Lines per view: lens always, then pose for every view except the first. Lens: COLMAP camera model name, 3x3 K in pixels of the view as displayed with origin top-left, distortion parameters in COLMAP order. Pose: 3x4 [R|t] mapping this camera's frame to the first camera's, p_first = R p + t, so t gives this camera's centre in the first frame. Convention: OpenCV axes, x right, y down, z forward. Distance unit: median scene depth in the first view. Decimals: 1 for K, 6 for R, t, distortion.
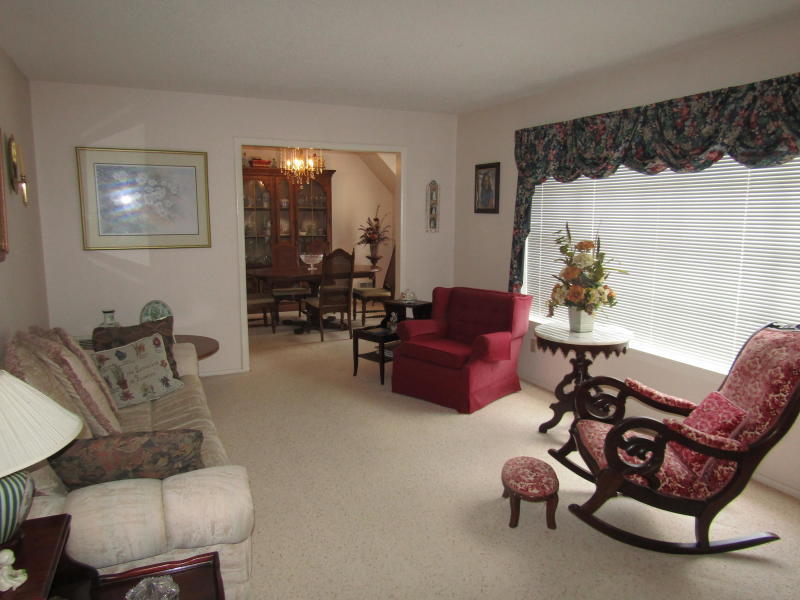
lens RADIAL K [[583.0, 0, 389.1], [0, 583.0, 298.9], [0, 0, 1]] dist [0.047073, 0.001181]
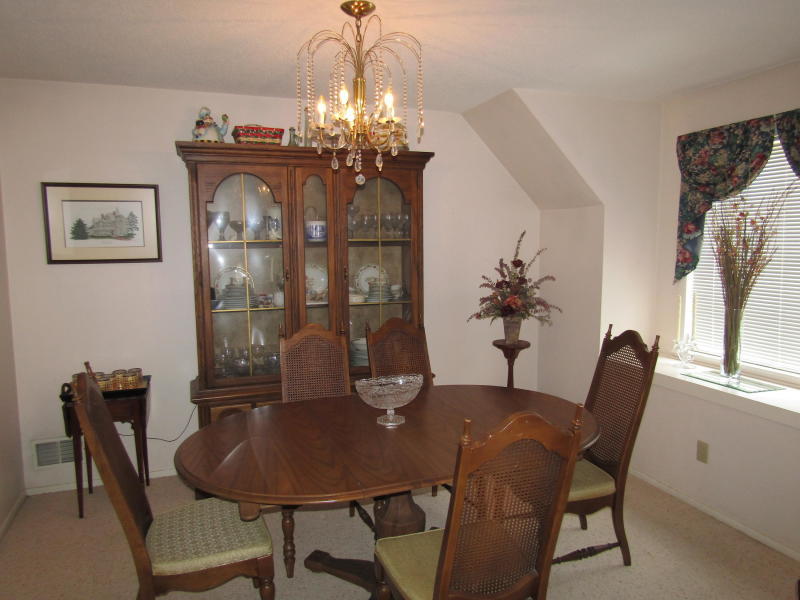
lens RADIAL K [[583.0, 0, 389.1], [0, 583.0, 298.9], [0, 0, 1]] dist [0.047073, 0.001181]
pose [[0.997486, -0.005896, -0.070622, -0.091964], [0.002034, 0.998504, -0.054636, -0.086417], [0.070838, 0.054355, 0.996006, 0.561037]]
